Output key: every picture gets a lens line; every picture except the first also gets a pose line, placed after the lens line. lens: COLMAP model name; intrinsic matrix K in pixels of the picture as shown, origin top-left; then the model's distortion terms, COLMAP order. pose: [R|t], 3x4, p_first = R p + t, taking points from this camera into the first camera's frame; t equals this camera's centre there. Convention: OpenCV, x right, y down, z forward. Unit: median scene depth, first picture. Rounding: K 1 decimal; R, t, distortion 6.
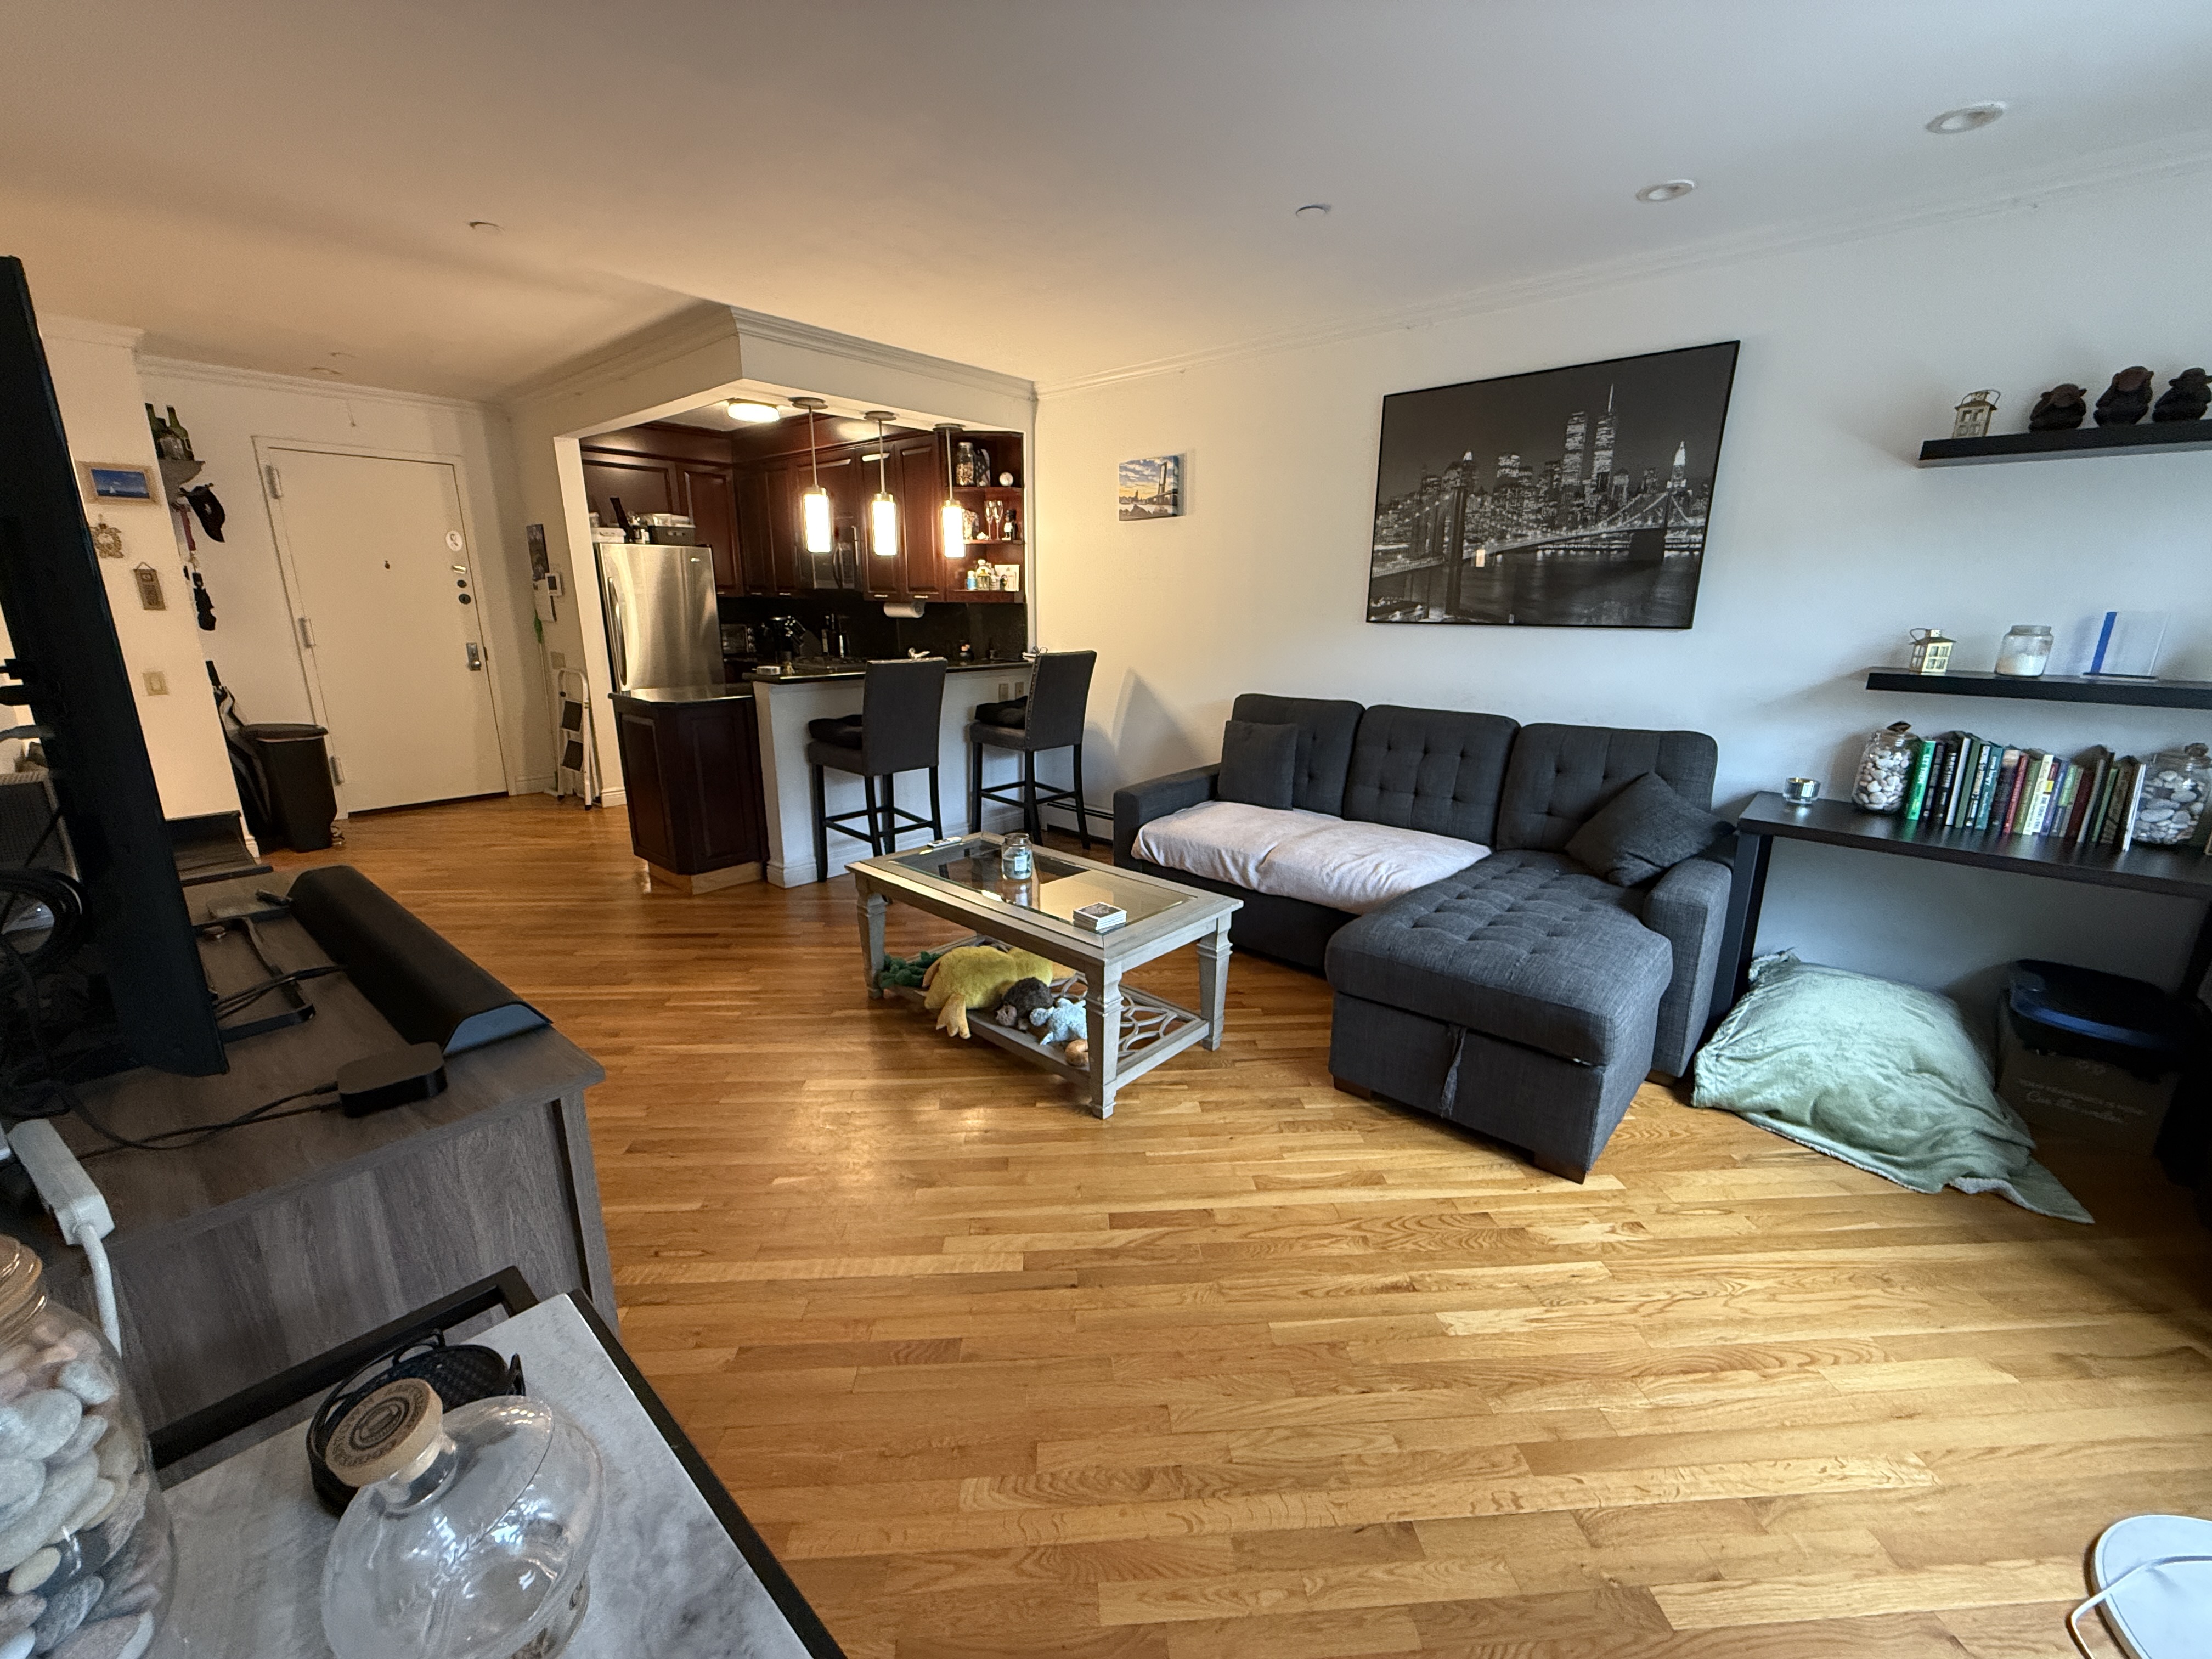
lens RADIAL K [[875.9, 0, 1108.7], [0, 875.9, 825.0], [0, 0, 1]] dist [-0.000142, -0.000322]
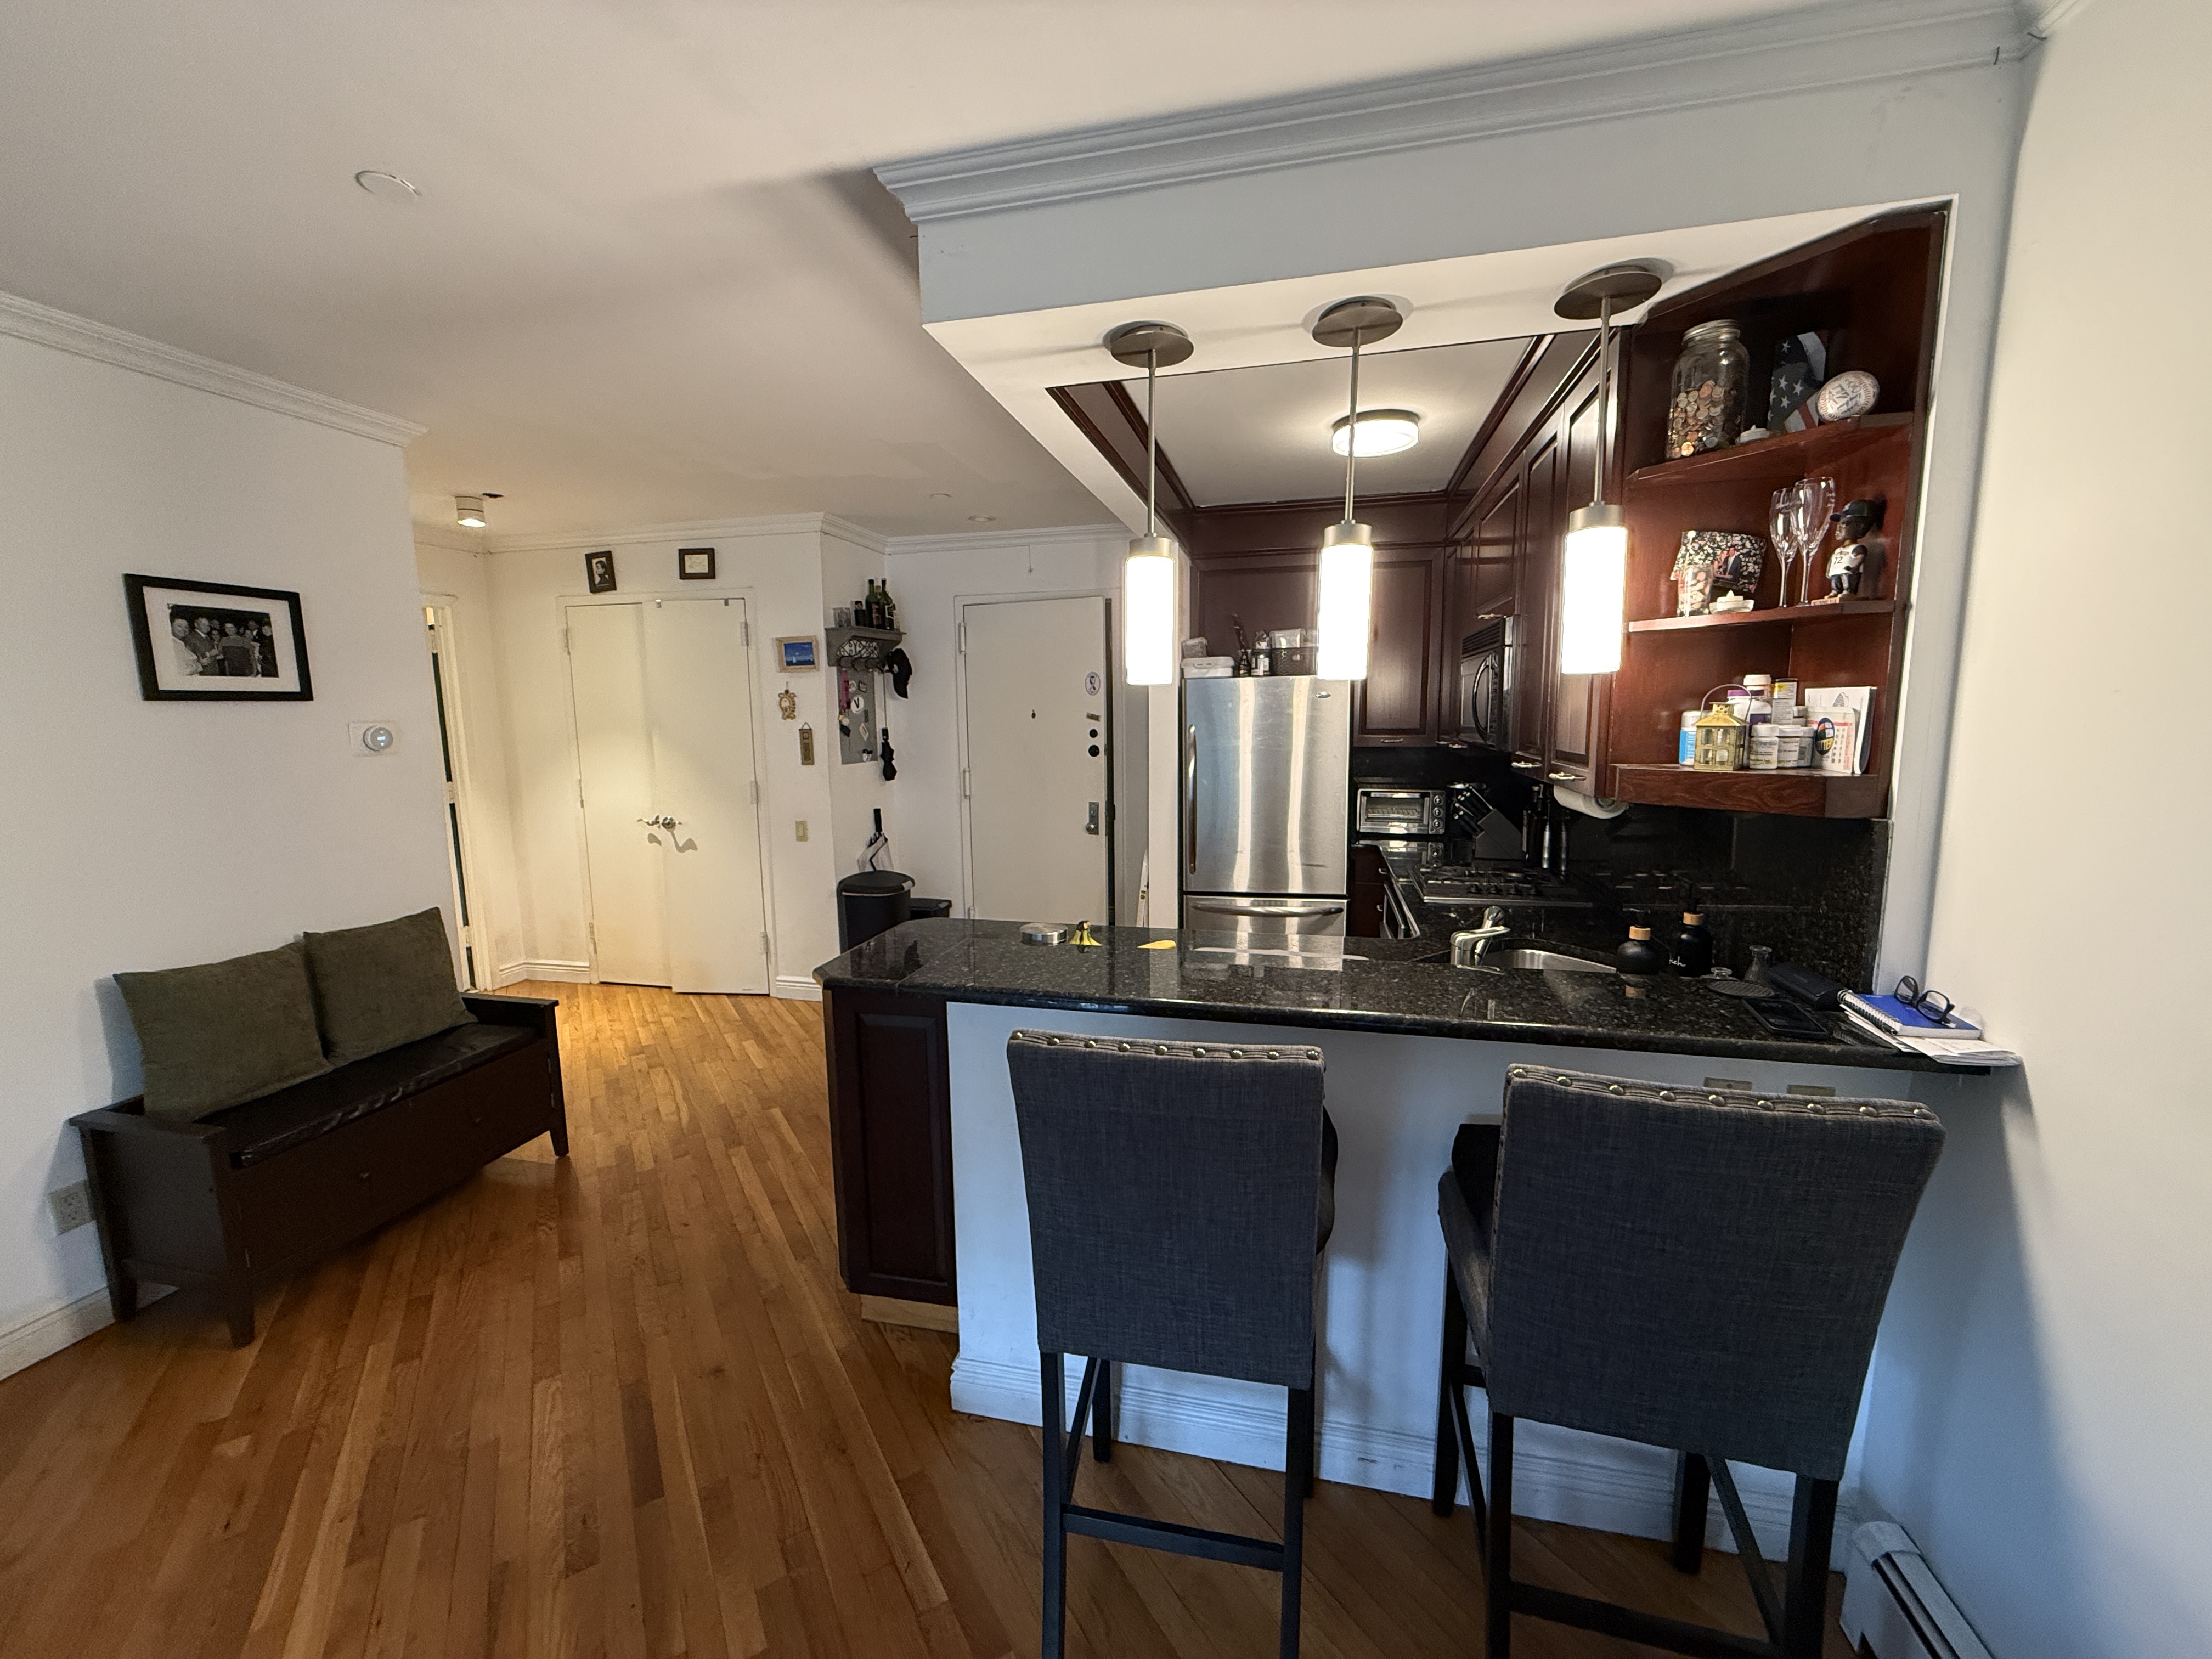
lens RADIAL K [[875.9, 0, 1105.8], [0, 875.9, 832.7], [0, 0, 1]] dist [-0.000142, -0.000322]
pose [[0.465010, 0.105254, -0.879026, 0.036463], [-0.210815, 0.977510, 0.005524, -0.206357], [0.859839, 0.182743, 0.476741, 0.680293]]
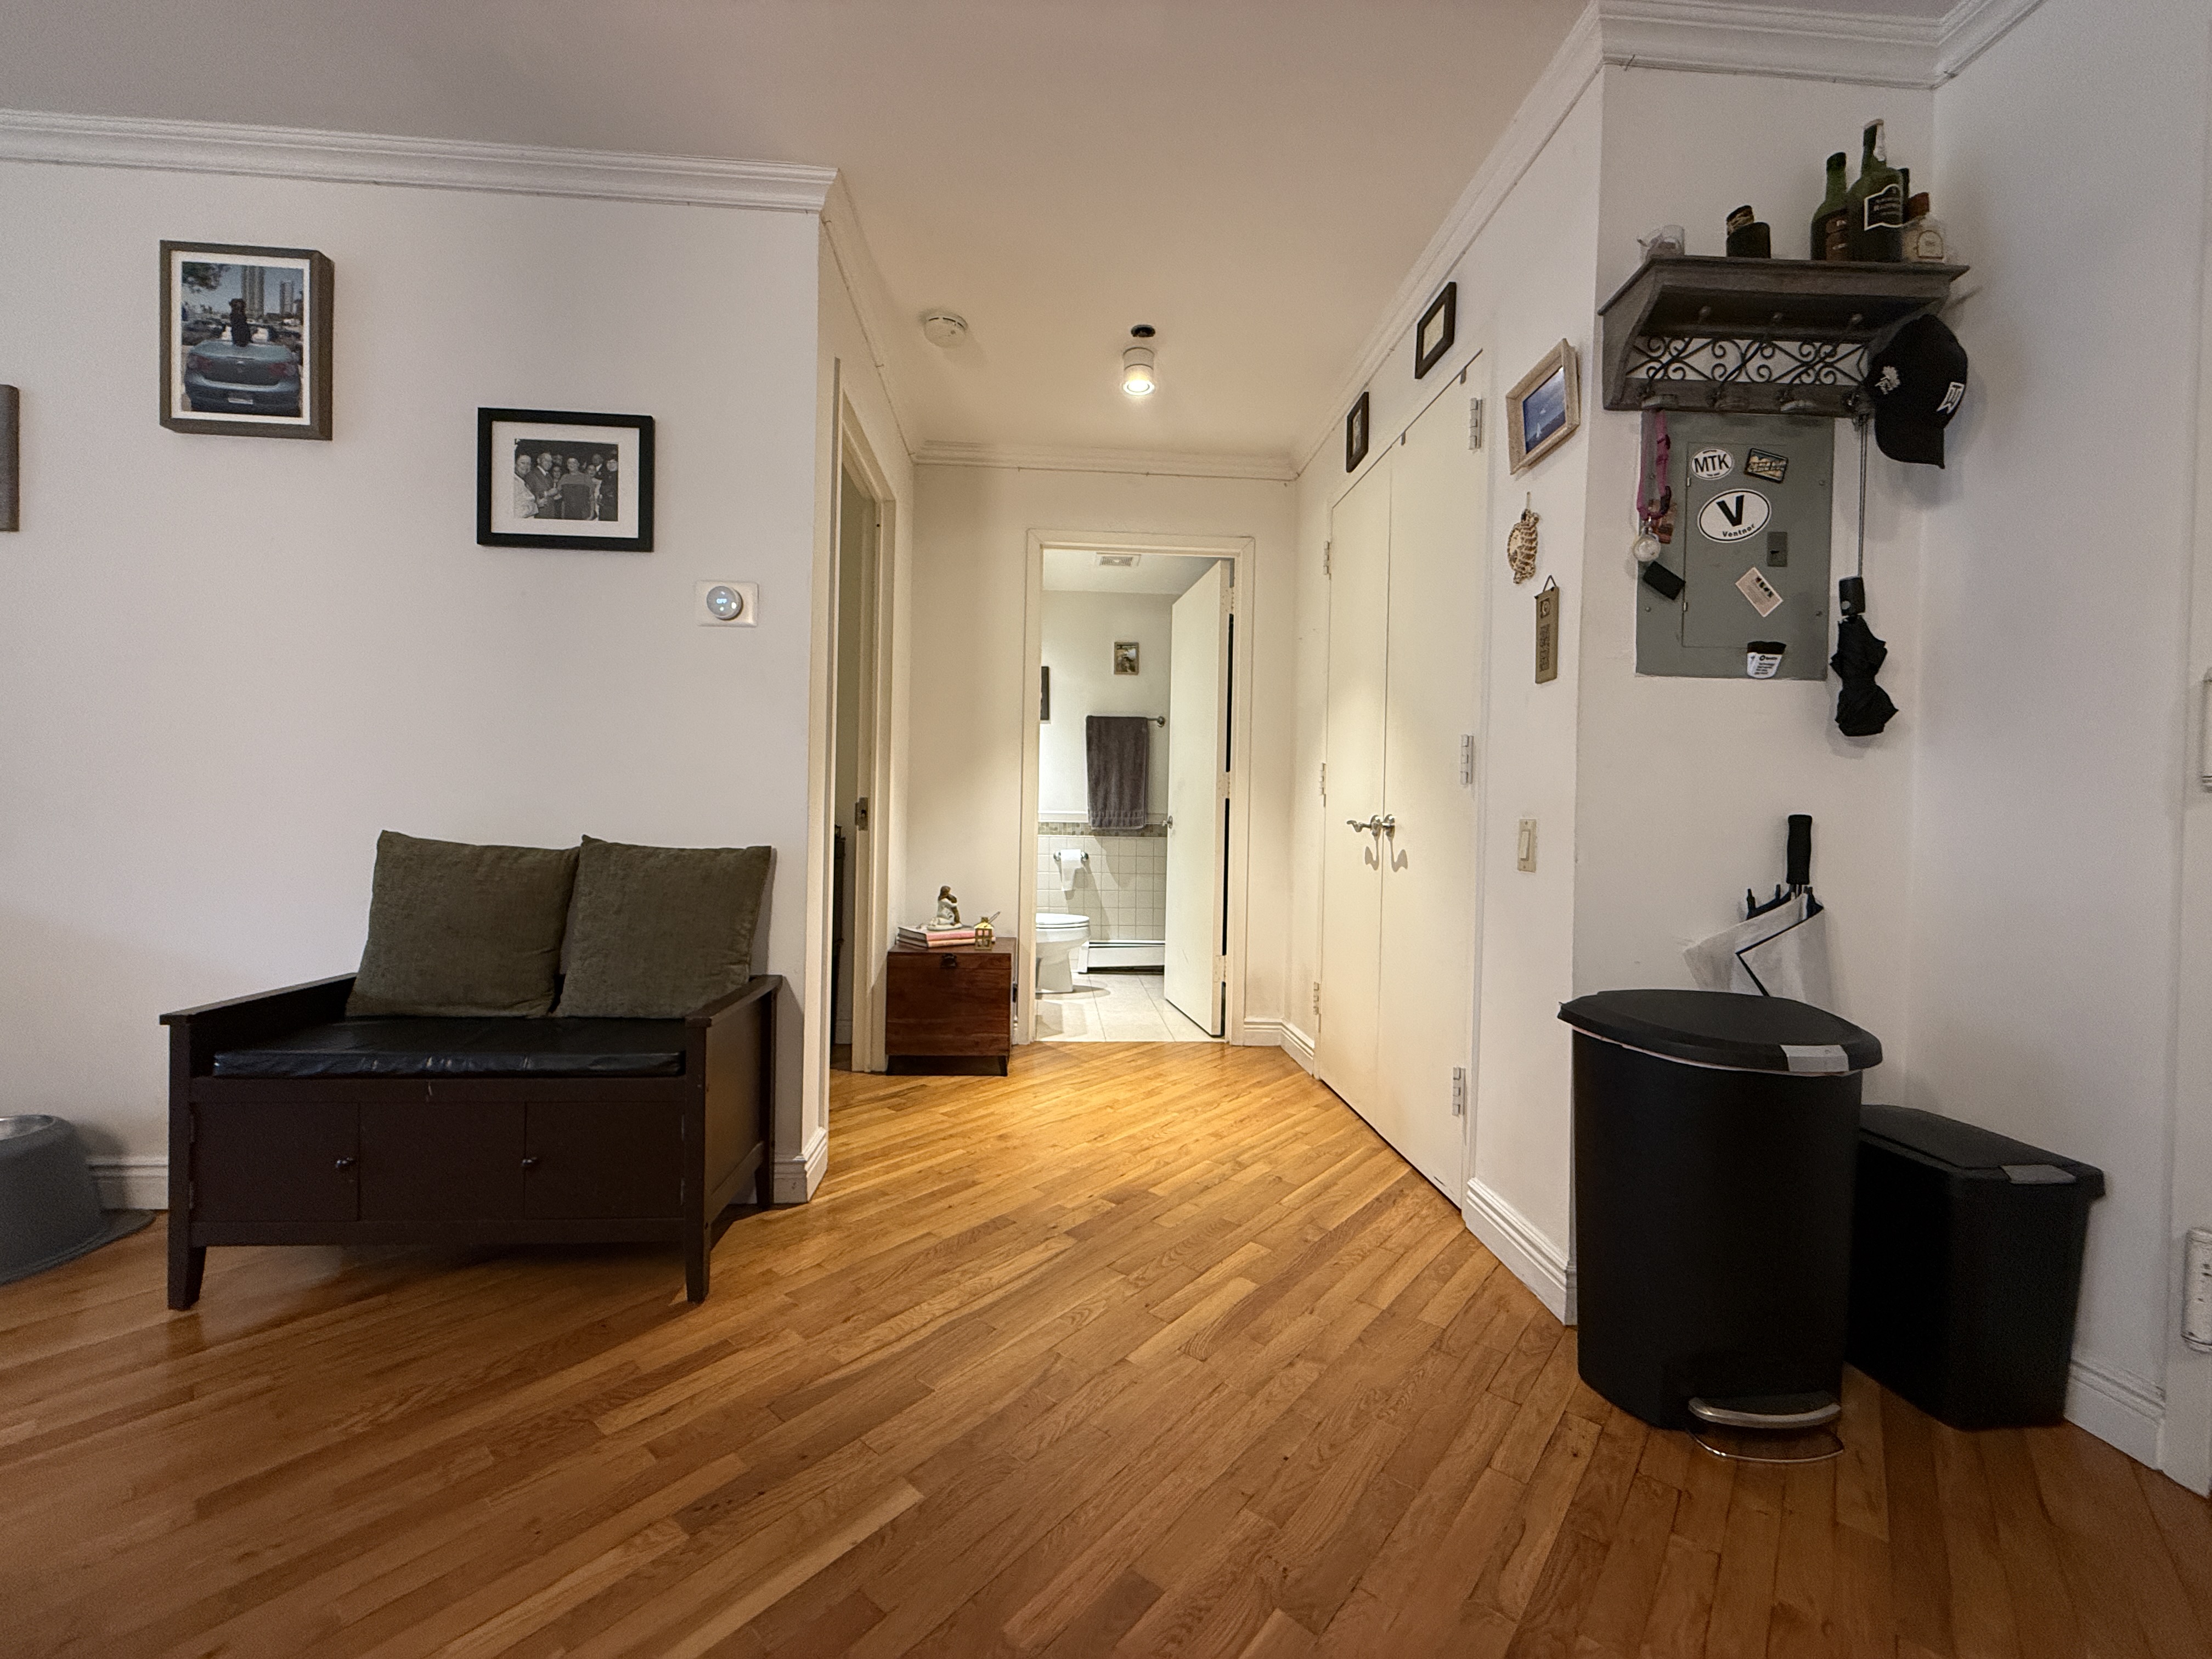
lens RADIAL K [[875.9, 0, 1095.6], [0, 875.9, 832.2], [0, 0, 1]] dist [-0.000142, -0.000322]
pose [[-0.708347, -0.018167, -0.705631, -0.520158], [-0.209403, 0.960075, 0.185491, -0.173023], [0.674089, 0.279153, -0.683870, 0.974265]]
